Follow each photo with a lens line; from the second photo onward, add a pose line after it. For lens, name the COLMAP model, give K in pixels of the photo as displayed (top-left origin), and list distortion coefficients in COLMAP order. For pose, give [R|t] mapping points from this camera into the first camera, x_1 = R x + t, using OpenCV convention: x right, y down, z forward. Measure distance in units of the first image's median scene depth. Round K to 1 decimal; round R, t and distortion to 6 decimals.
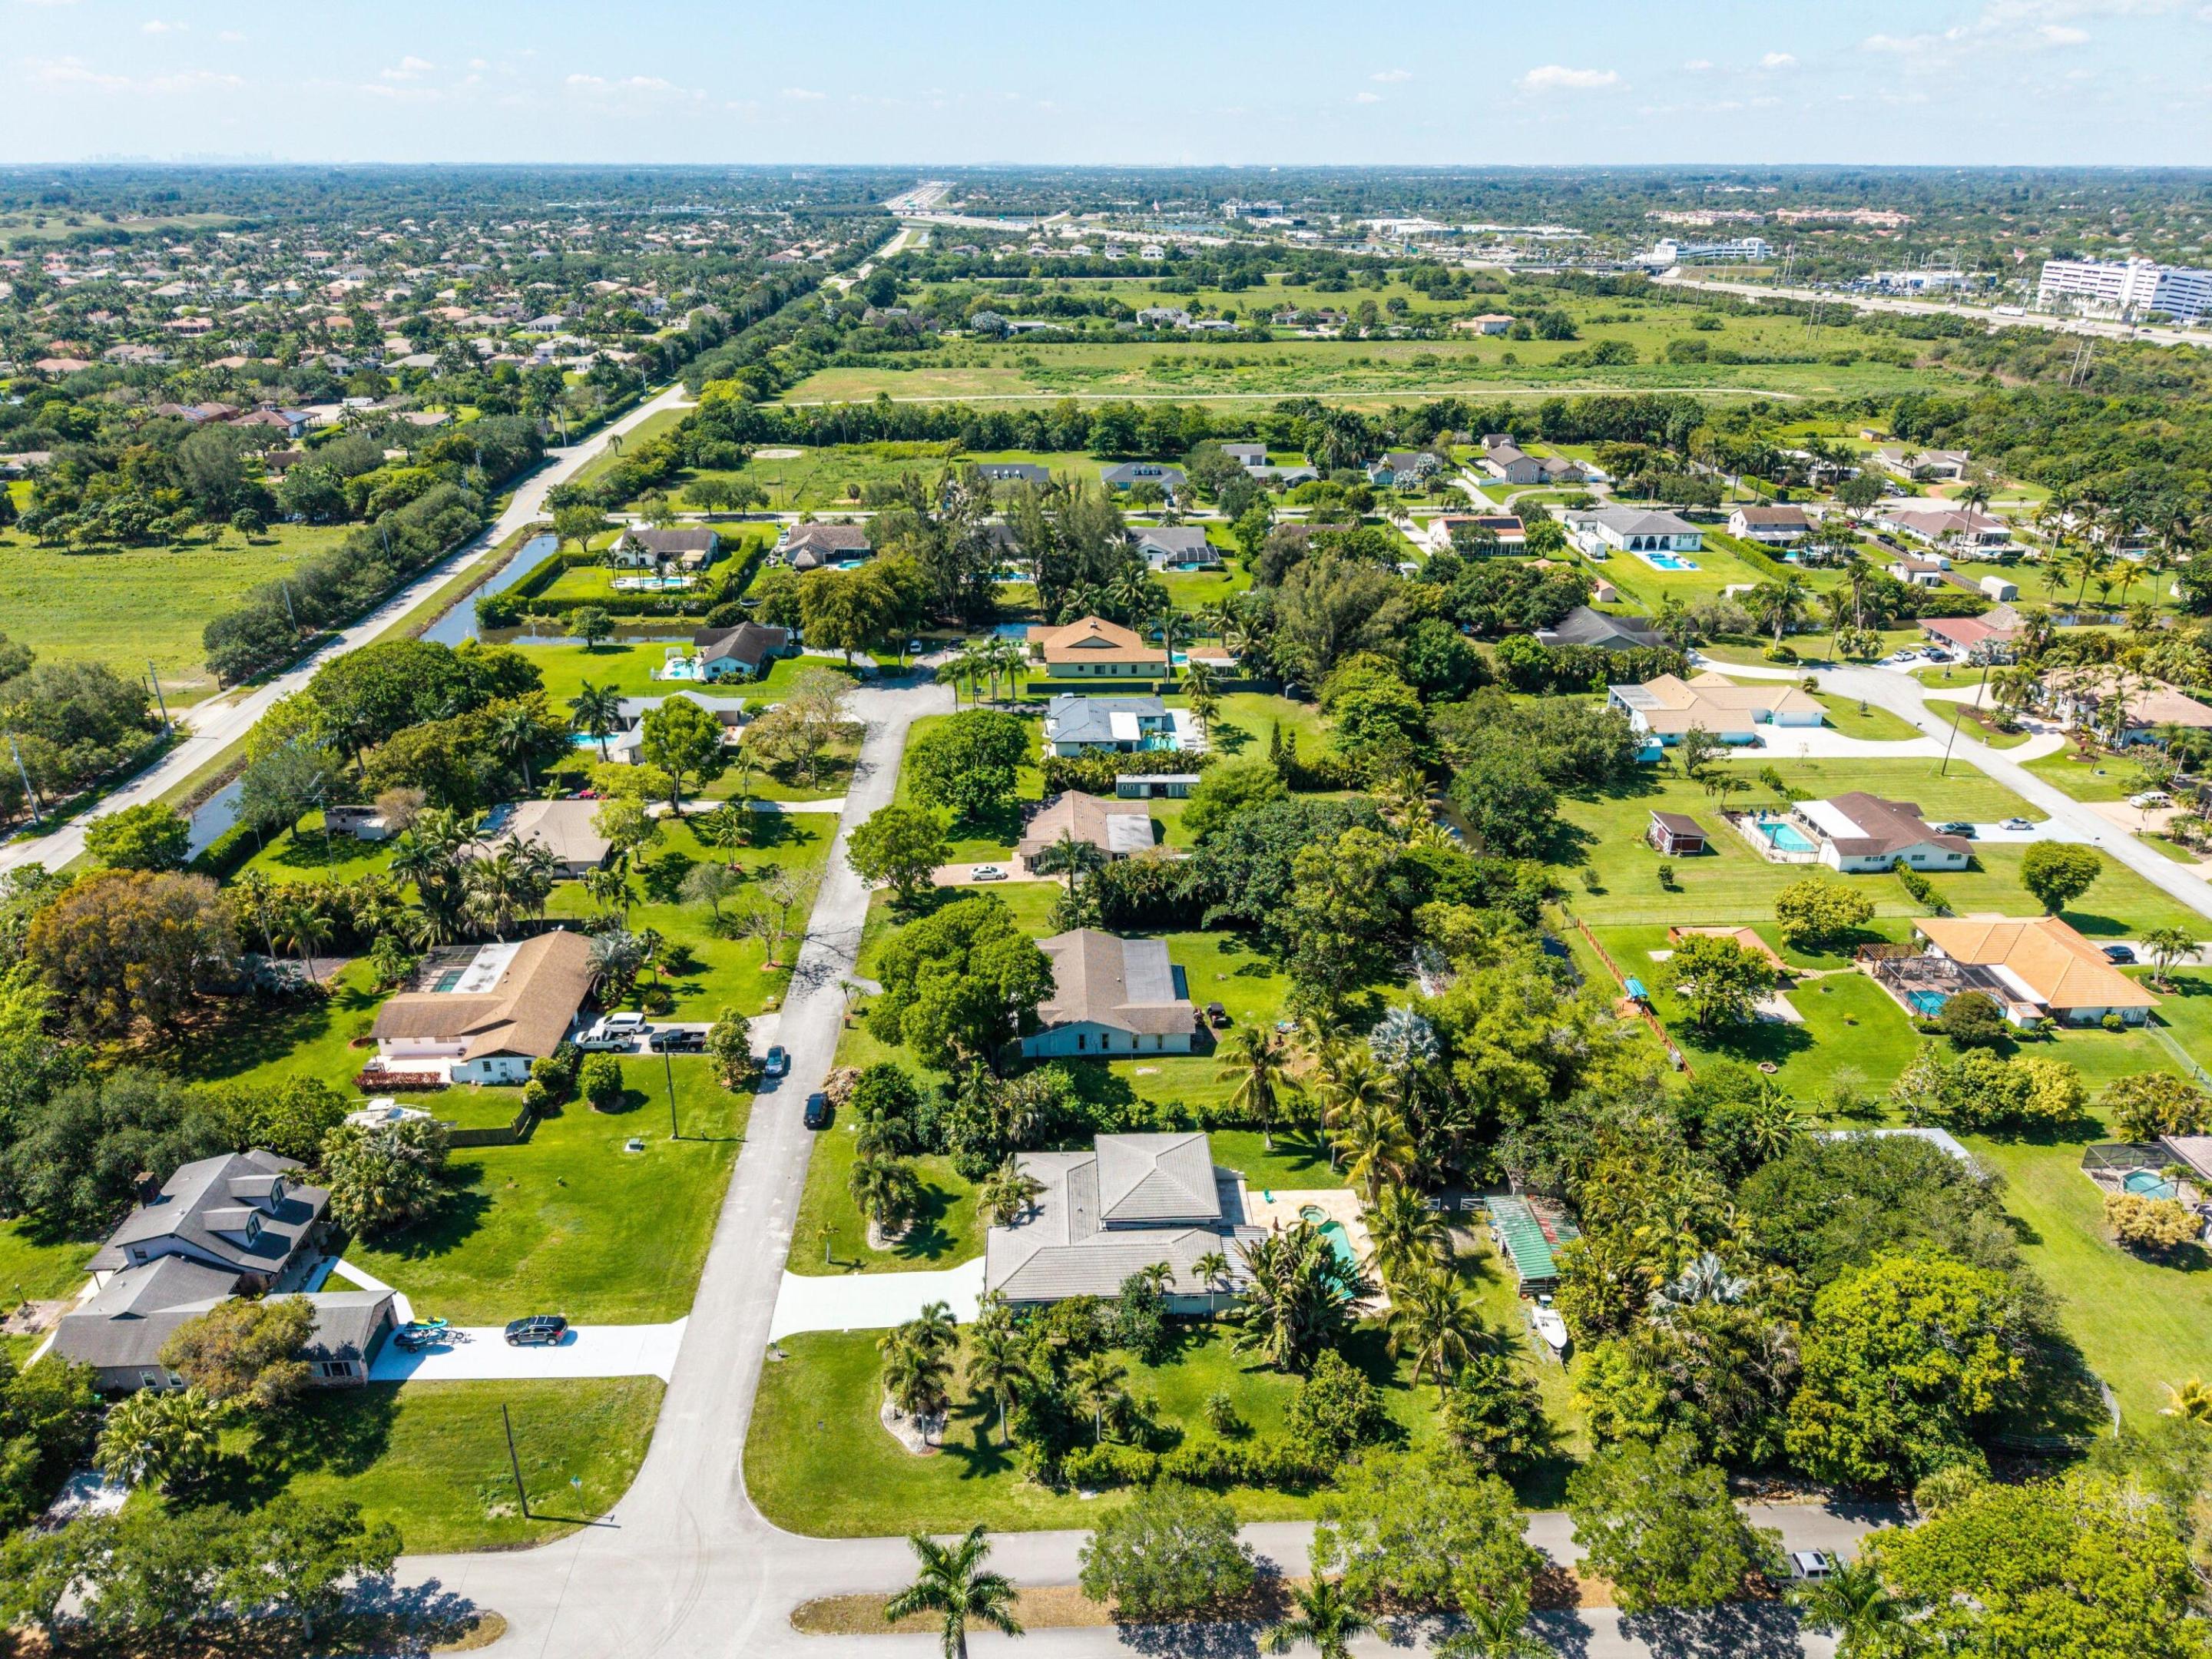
lens RADIAL K [[1496.7, 0, 1108.5], [0, 1496.7, 840.1], [0, 0, 1]] dist [0.035510, -0.034549]
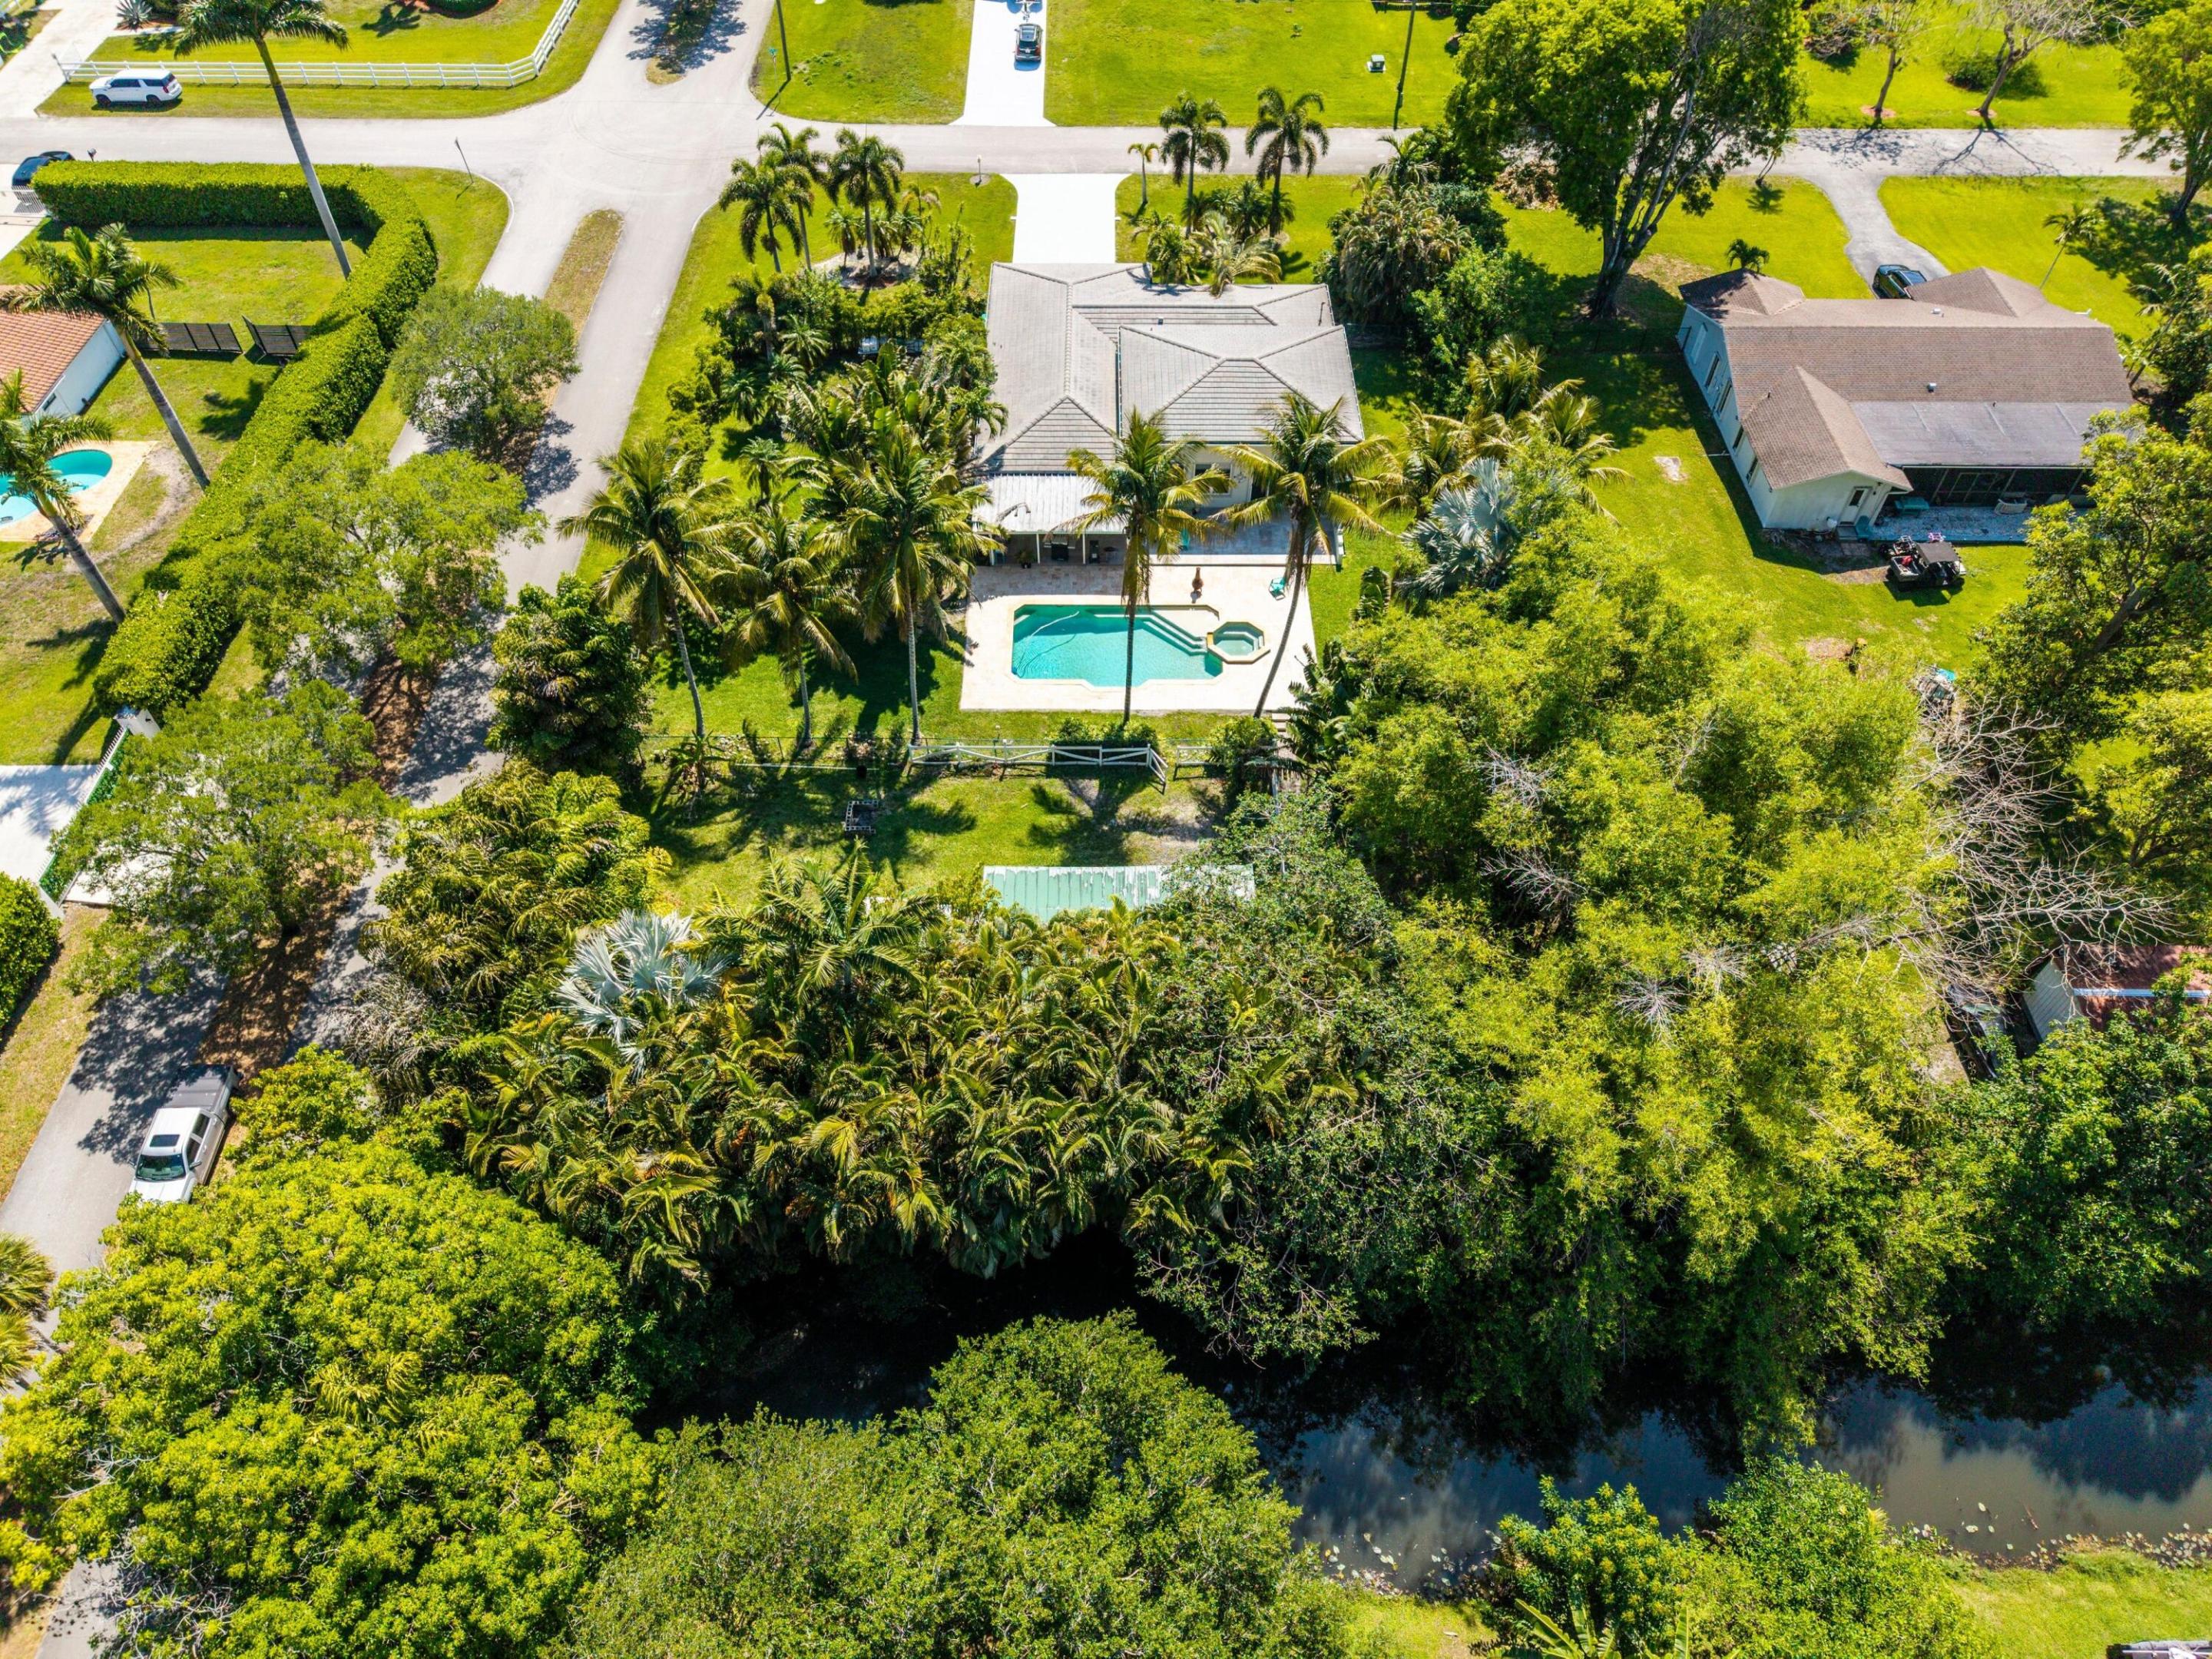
lens RADIAL K [[1496.7, 0, 1123.5], [0, 1496.7, 840.8], [0, 0, 1]] dist [0.035510, -0.034549]
pose [[-0.039797, 0.762591, -0.645656, 0.450037], [-0.426211, 0.571480, 0.701252, -0.051738], [0.903748, 0.303093, 0.302281, 0.700205]]
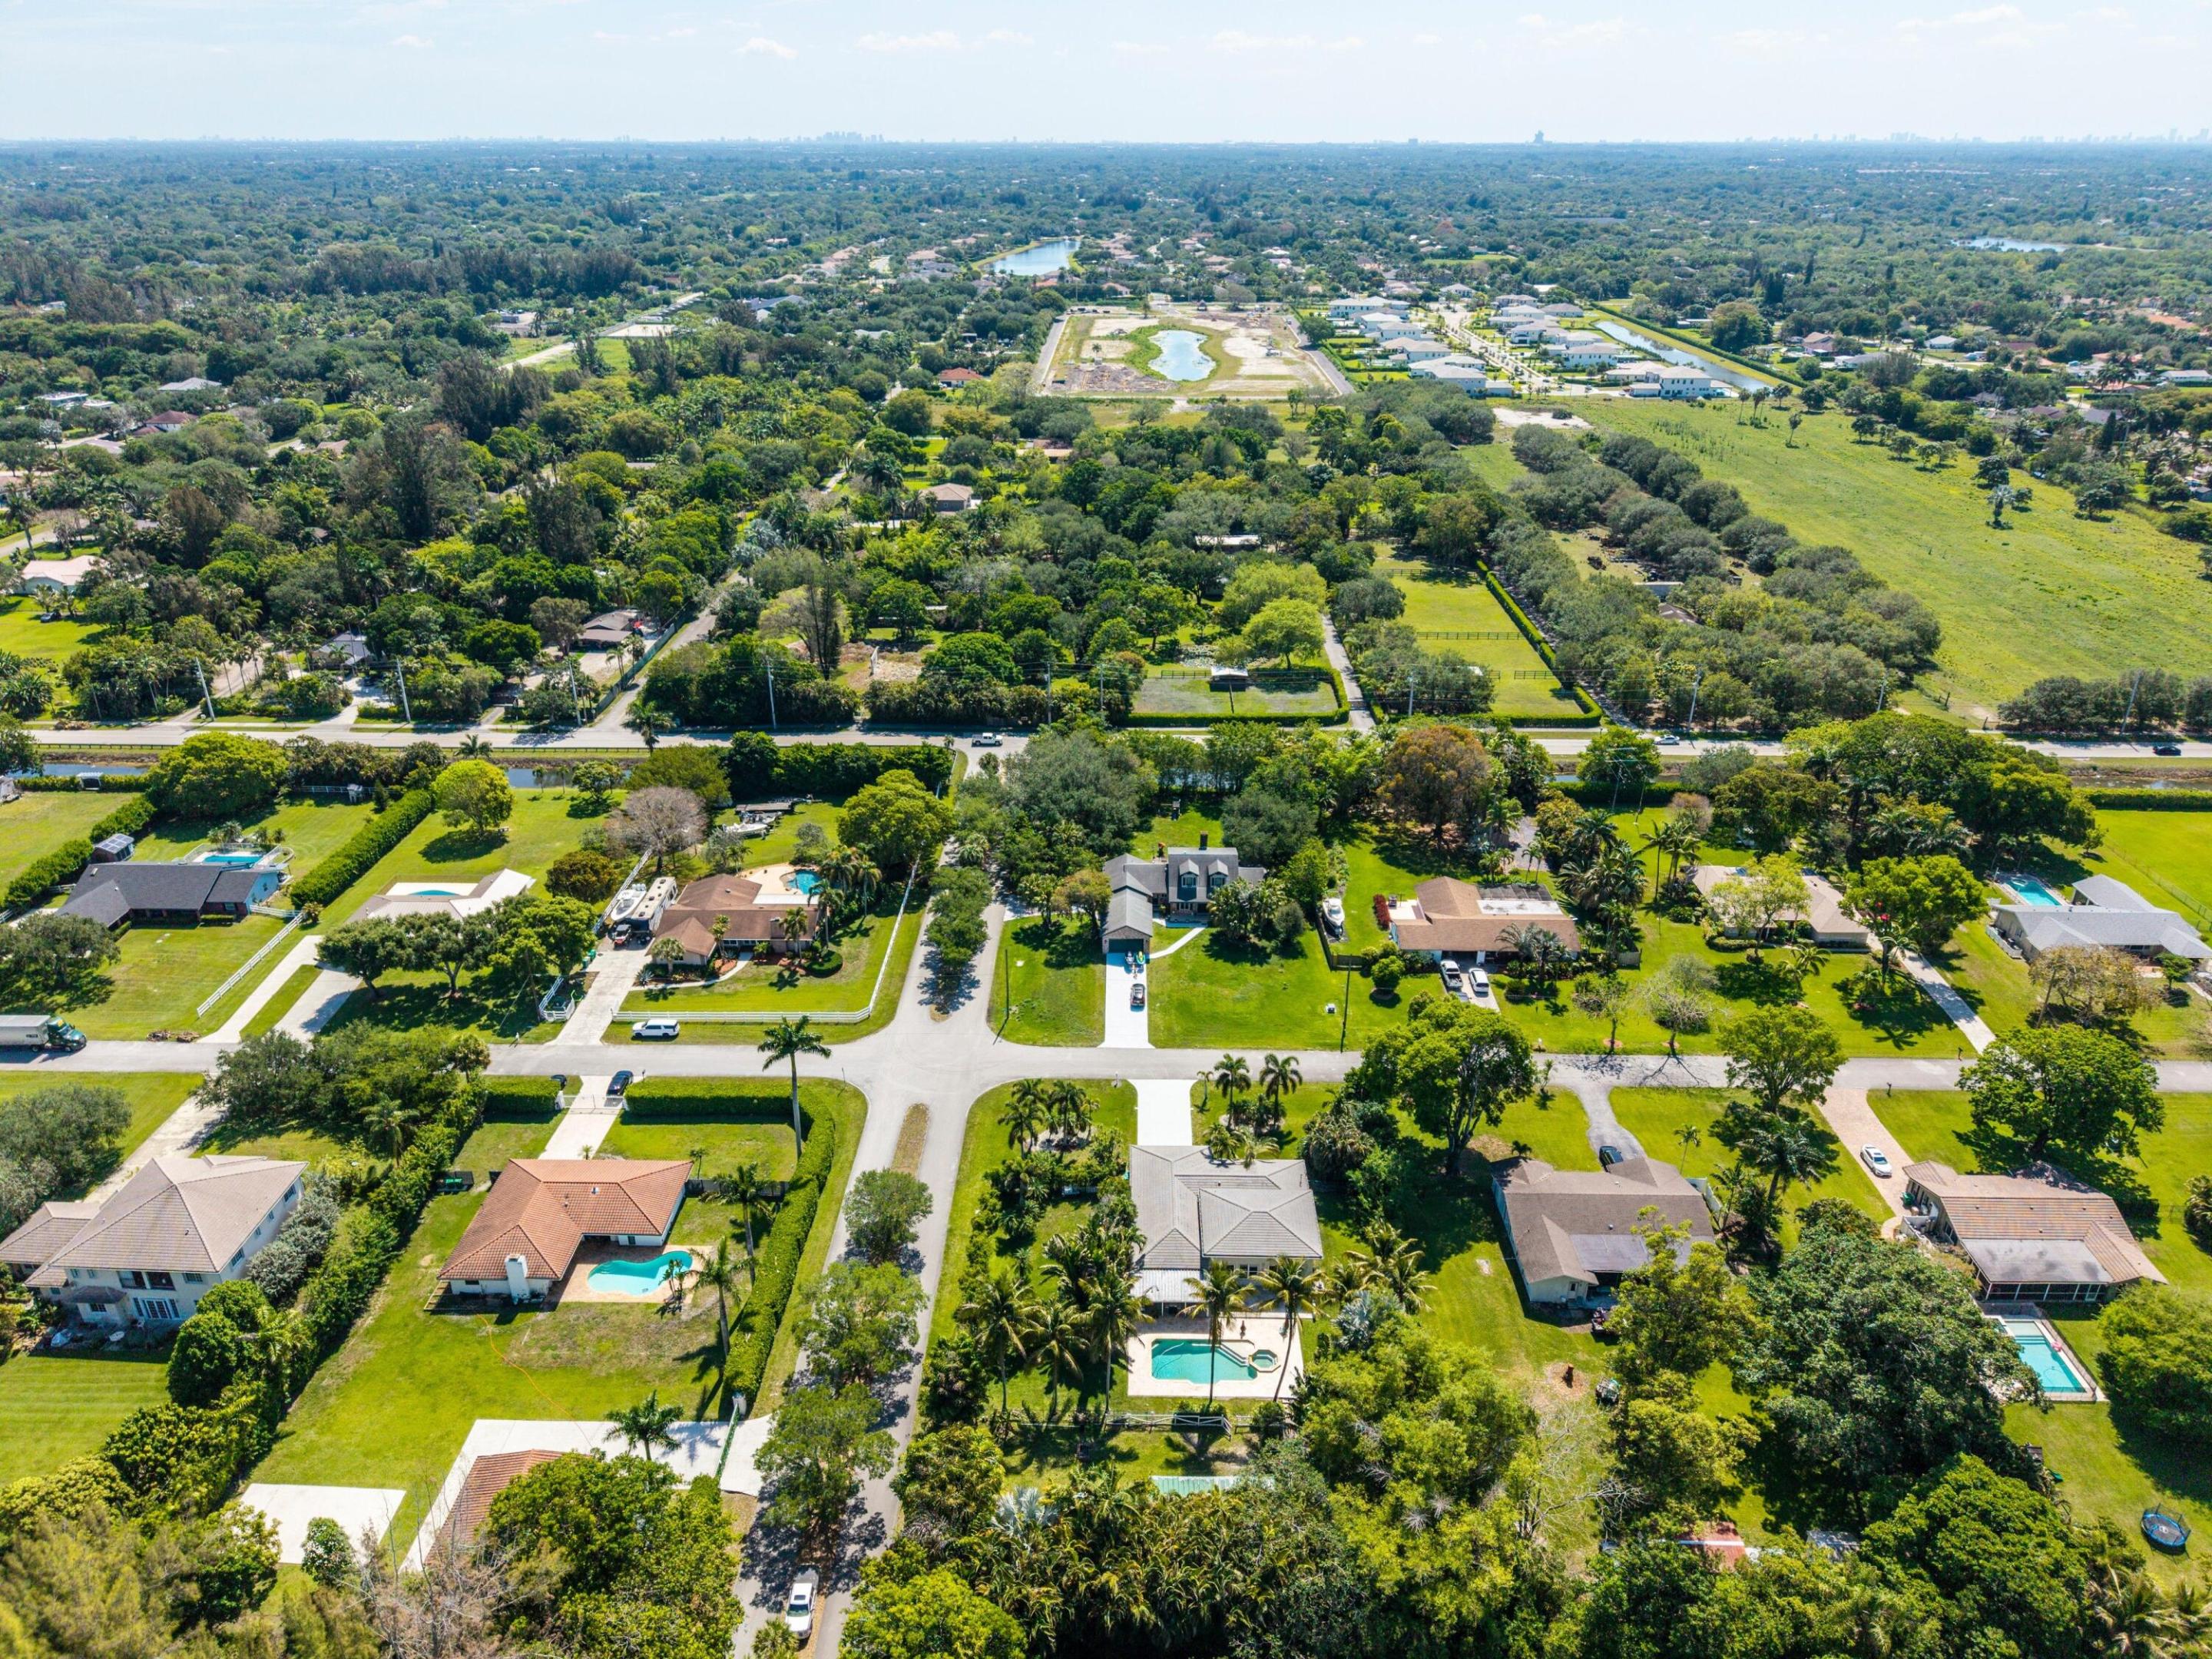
lens RADIAL K [[1496.7, 0, 1107.6], [0, 1496.7, 827.6], [0, 0, 1]] dist [0.035510, -0.034549]
pose [[-0.067010, 0.418340, -0.905815, 0.800948], [-0.412559, 0.814994, 0.406916, -0.372816], [0.908463, 0.400969, 0.117977, 0.529837]]
